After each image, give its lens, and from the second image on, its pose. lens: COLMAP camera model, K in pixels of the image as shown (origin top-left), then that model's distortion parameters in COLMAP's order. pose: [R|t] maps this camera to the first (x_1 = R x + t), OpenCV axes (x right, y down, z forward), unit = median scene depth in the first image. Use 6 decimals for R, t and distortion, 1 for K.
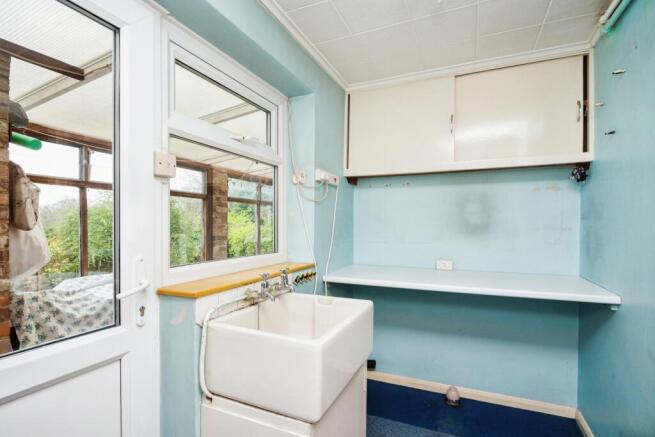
lens RADIAL K [[314.5, 0, 329.1], [0, 314.5, 225.3], [0, 0, 1]] dist [0.004091, 0.000524]
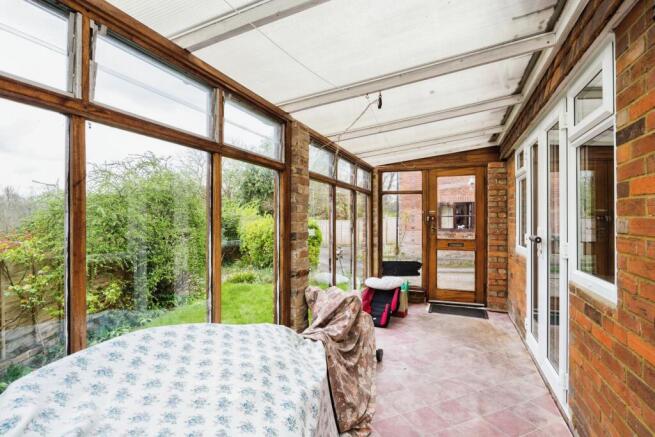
lens RADIAL K [[314.5, 0, 326.2], [0, 314.5, 214.2], [0, 0, 1]] dist [0.004091, 0.000524]
pose [[0.999806, 0.001478, 0.019627, -0.291148], [-0.001201, 0.999900, -0.014081, 0.006084], [-0.019646, 0.014054, 0.999708, 0.367480]]
